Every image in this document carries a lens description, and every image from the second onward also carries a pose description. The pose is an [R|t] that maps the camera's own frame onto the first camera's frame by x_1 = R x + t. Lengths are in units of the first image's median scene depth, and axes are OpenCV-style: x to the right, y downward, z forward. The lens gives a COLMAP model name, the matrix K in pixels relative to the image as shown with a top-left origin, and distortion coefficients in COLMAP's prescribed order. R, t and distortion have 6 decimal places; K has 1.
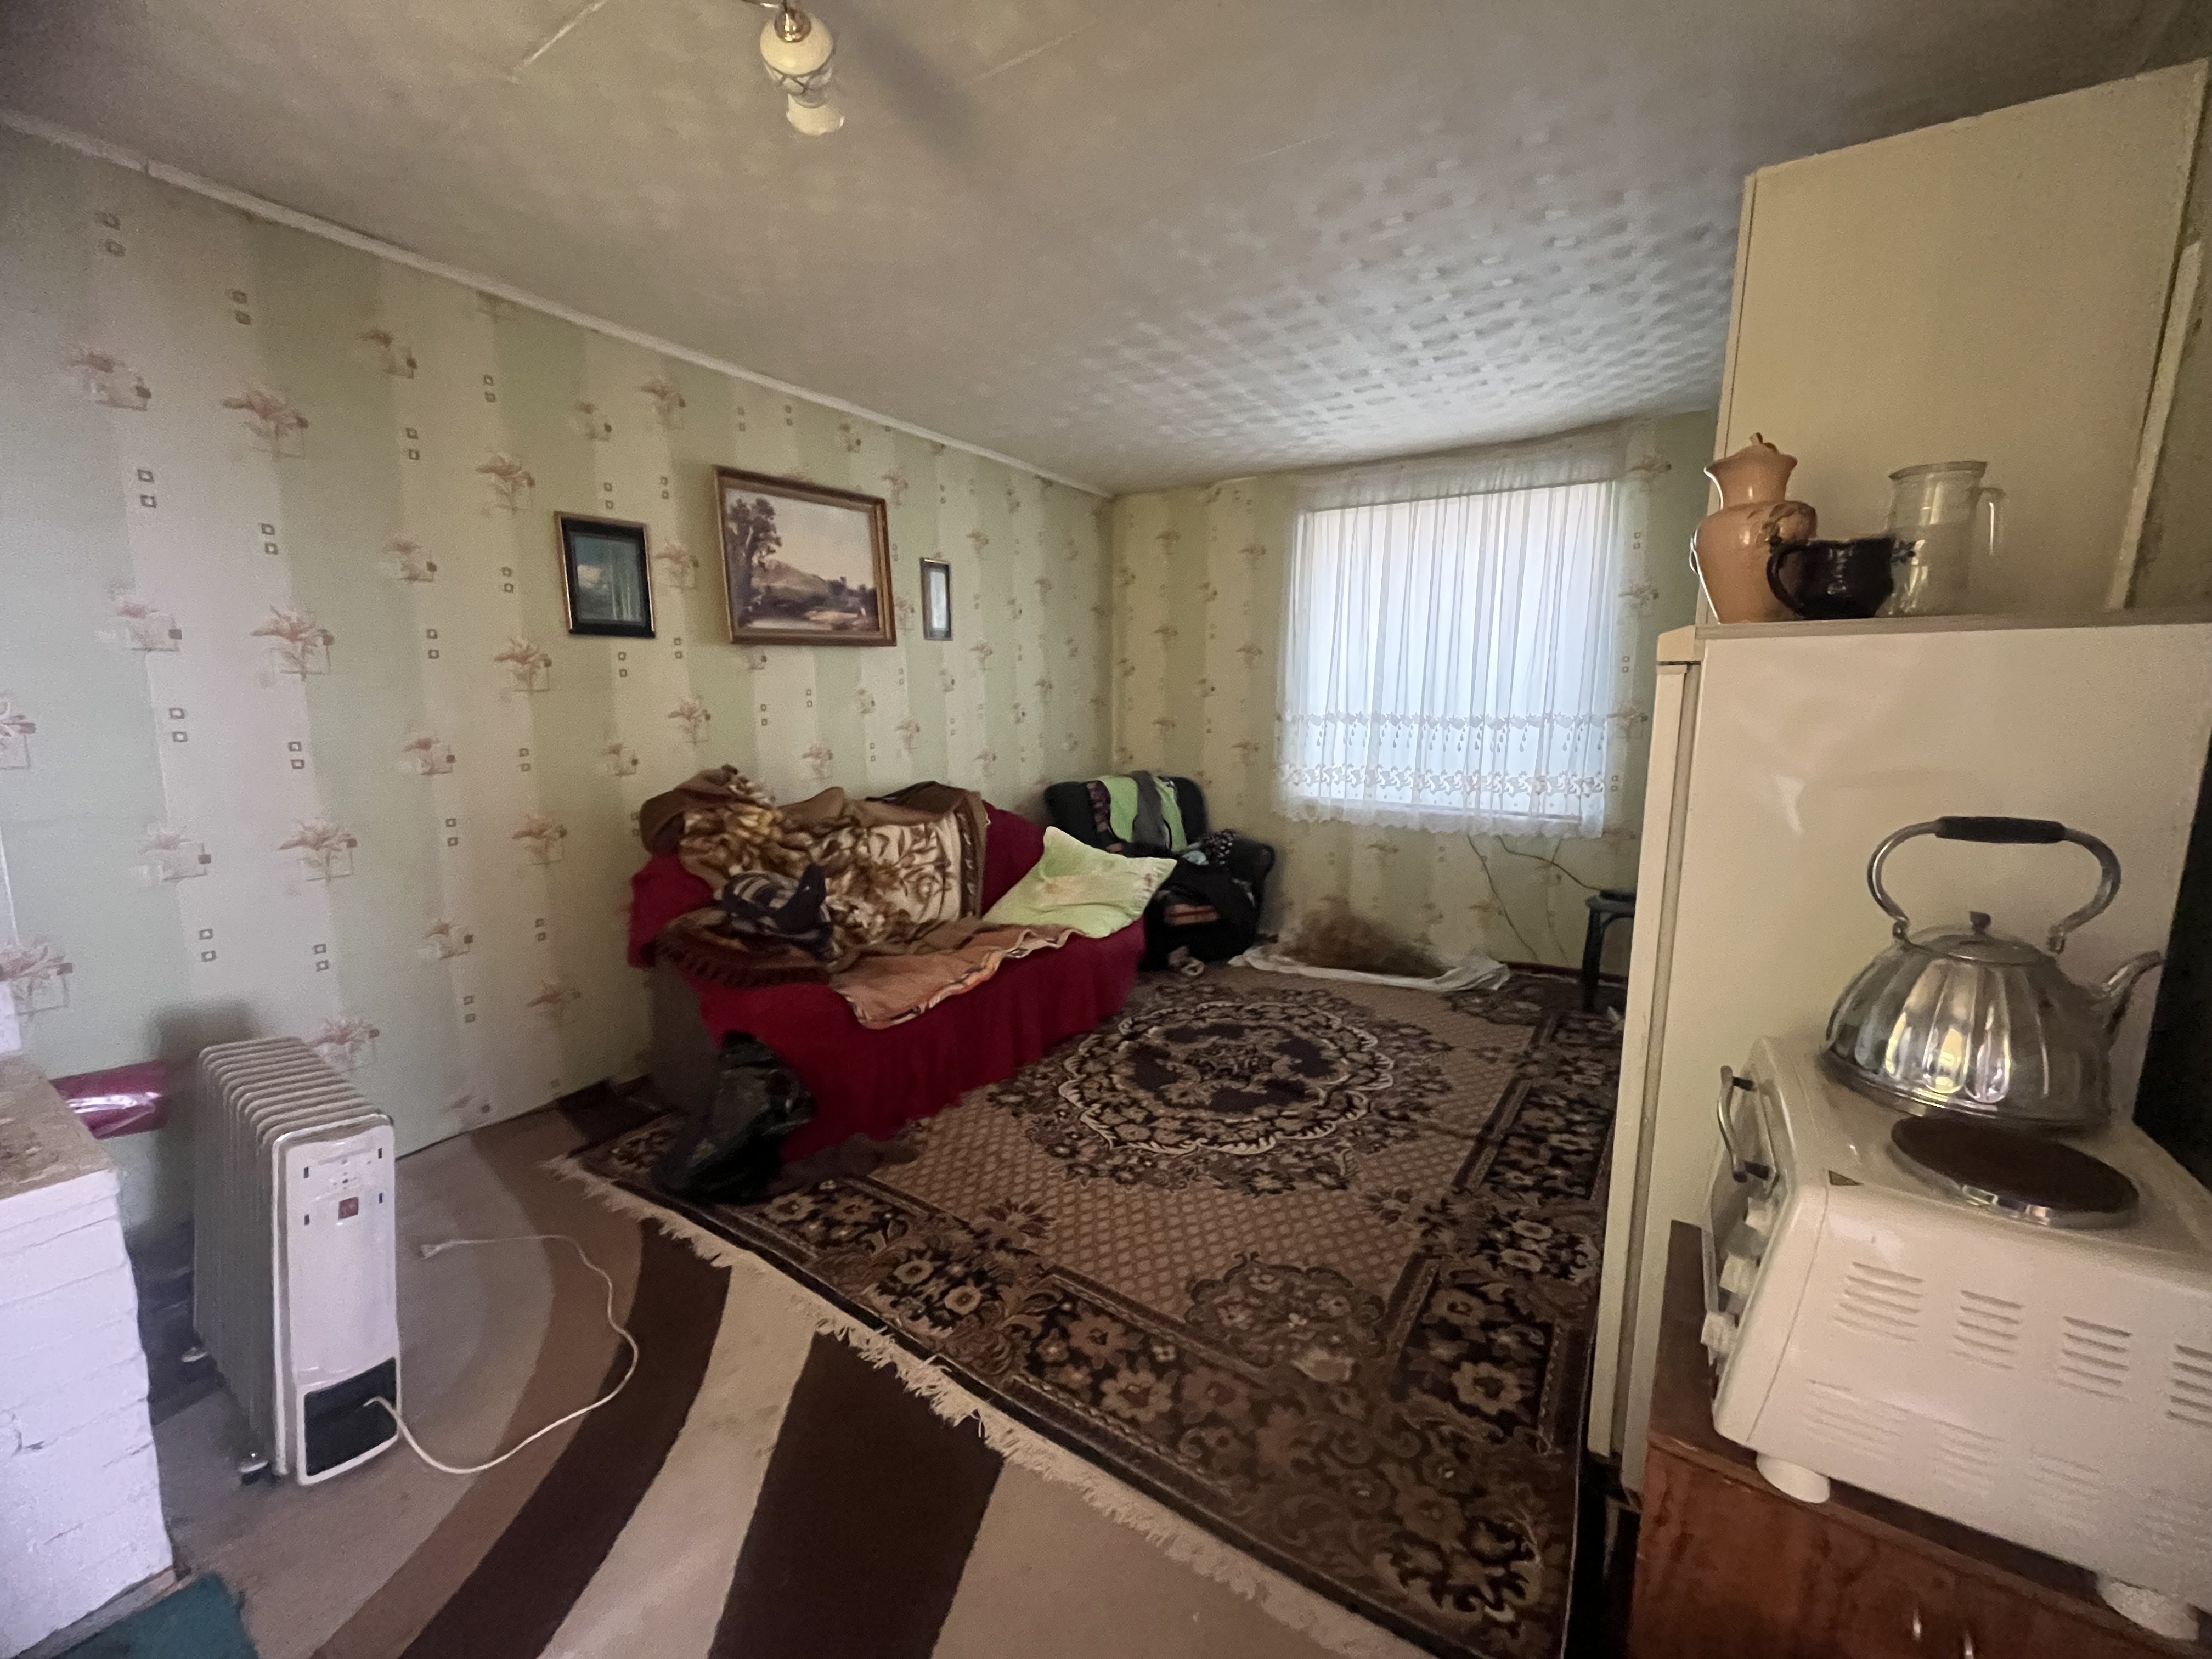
lens RADIAL K [[897.3, 0, 1100.2], [0, 897.3, 837.3], [0, 0, 1]] dist [-0.002289, -0.000767]
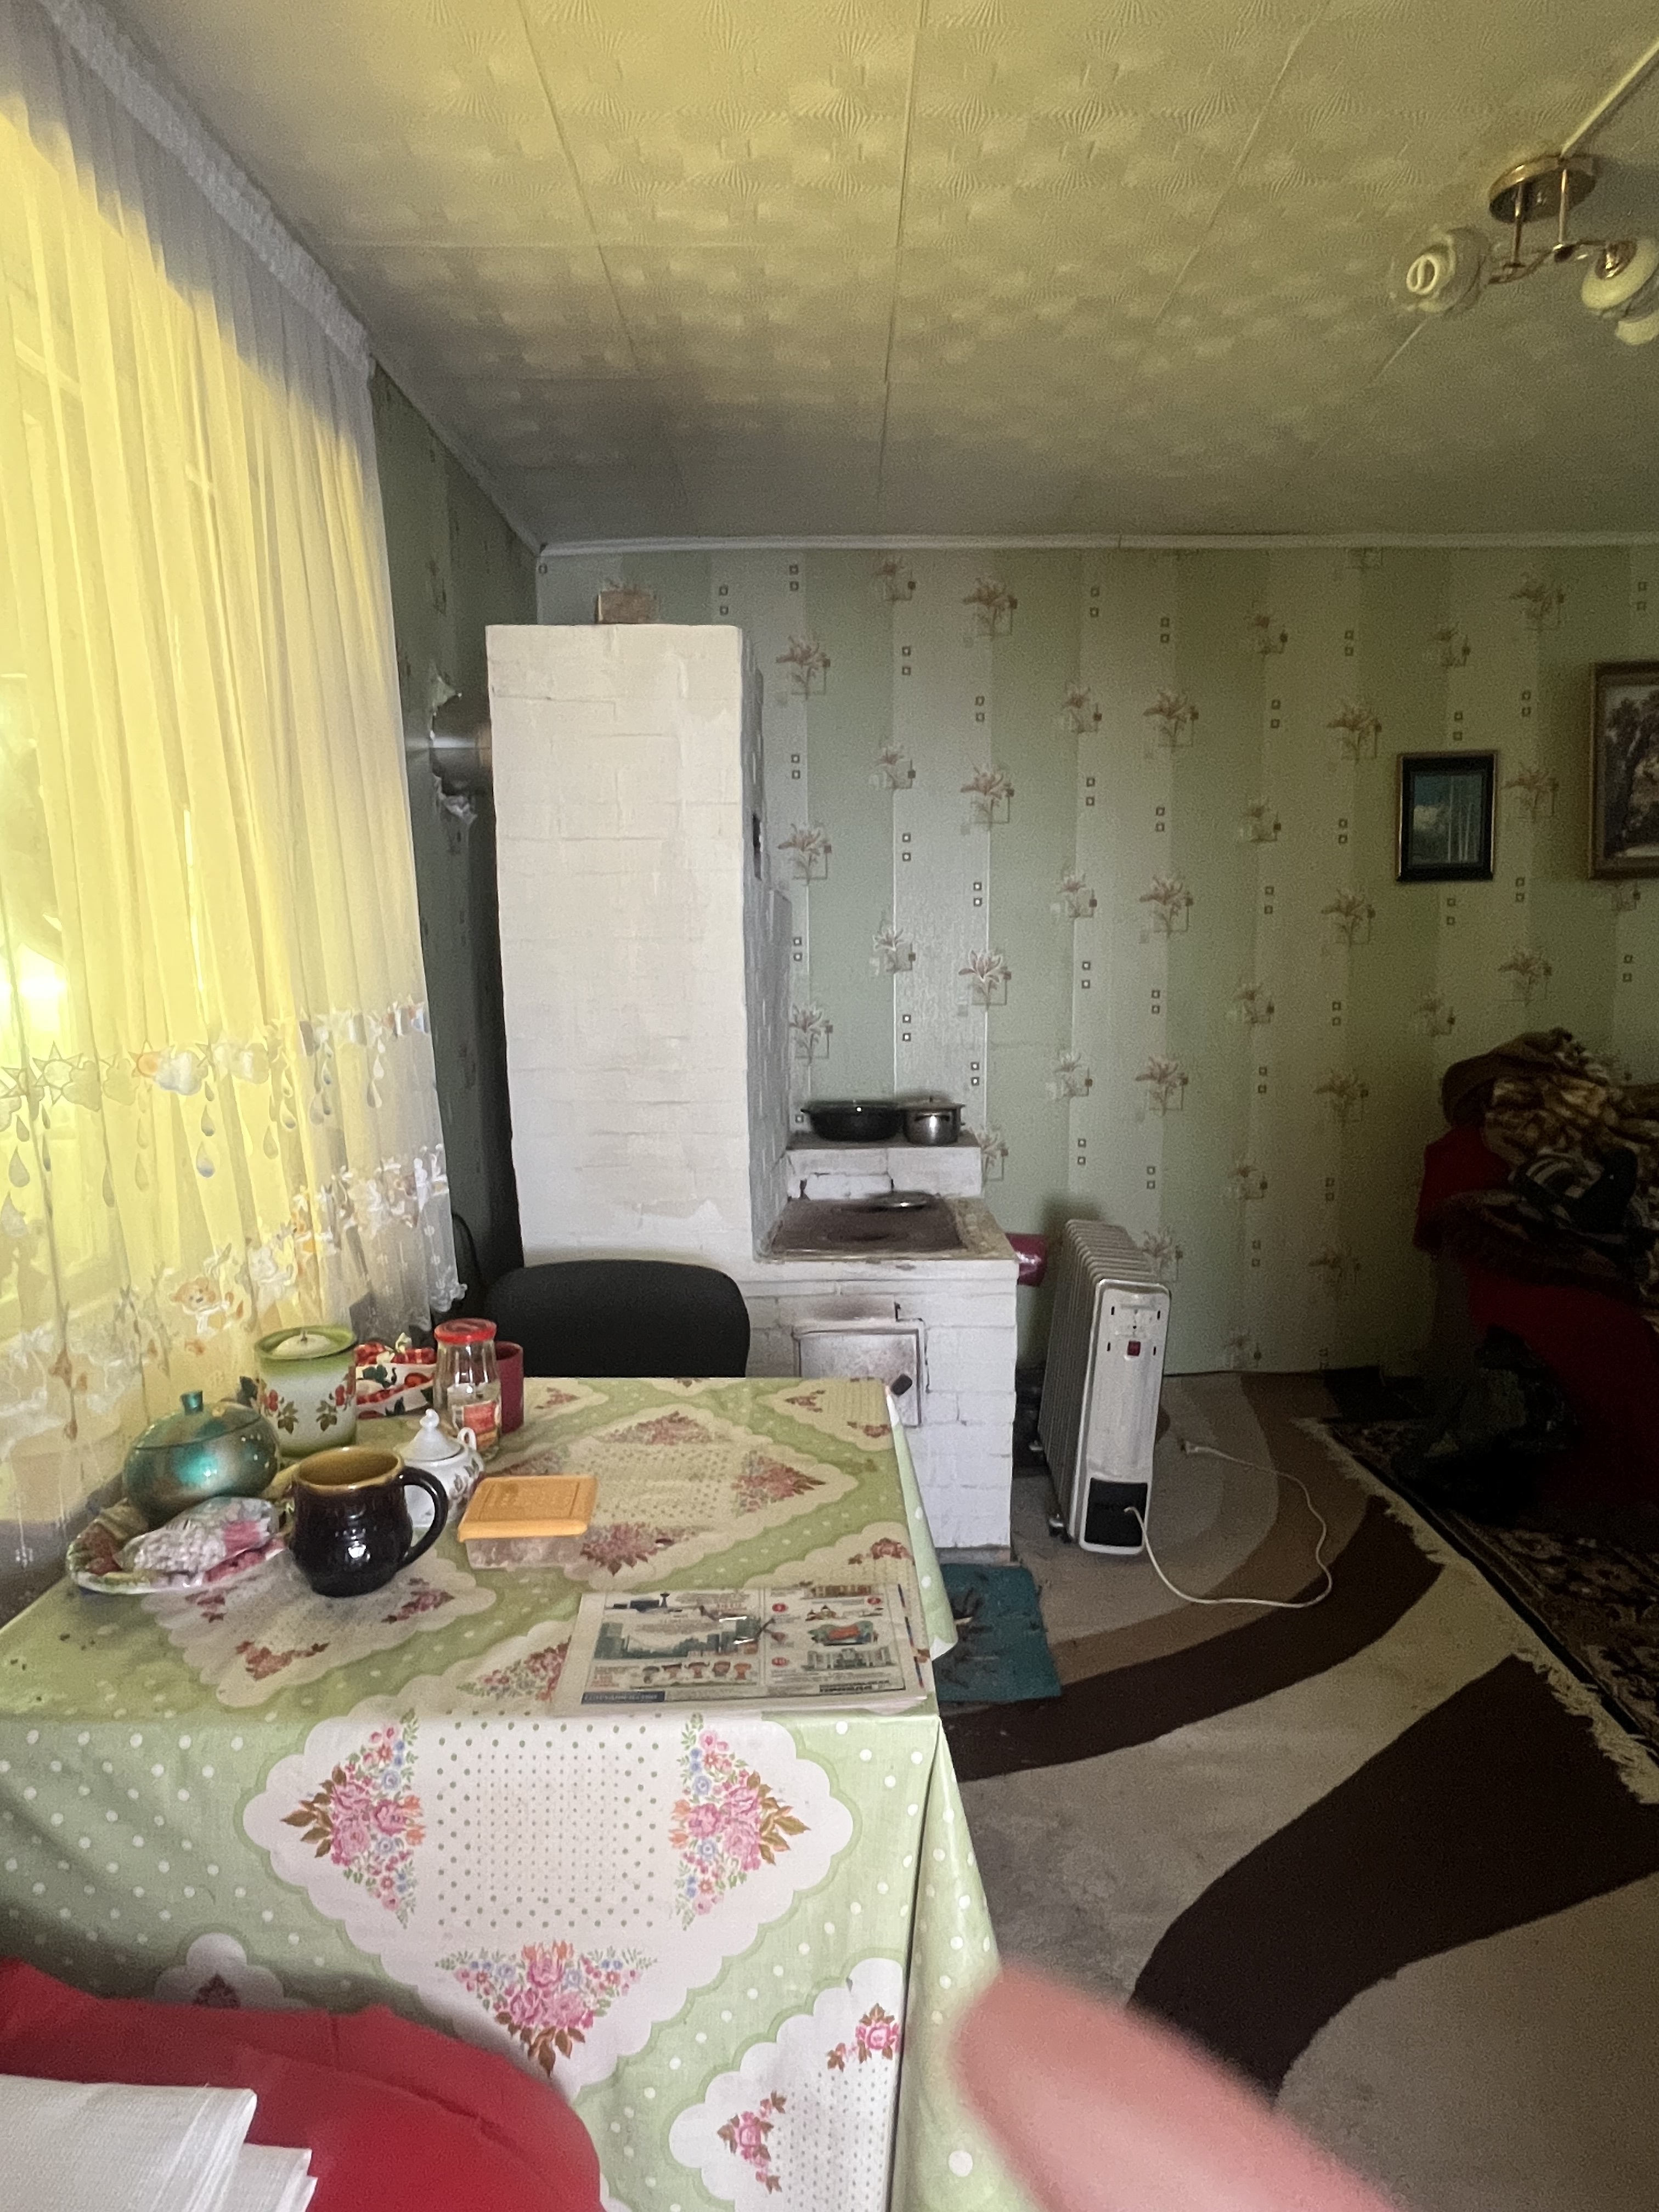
lens RADIAL K [[1257.5, 0, 833.5], [0, 1257.5, 1112.2], [0, 0, 1]] dist [-0.003811, -0.001993]
pose [[0.542765, 0.092008, -0.834830, 0.244482], [-0.115085, 0.992753, 0.034590, 0.041529], [0.831963, 0.077302, 0.549420, -0.228827]]
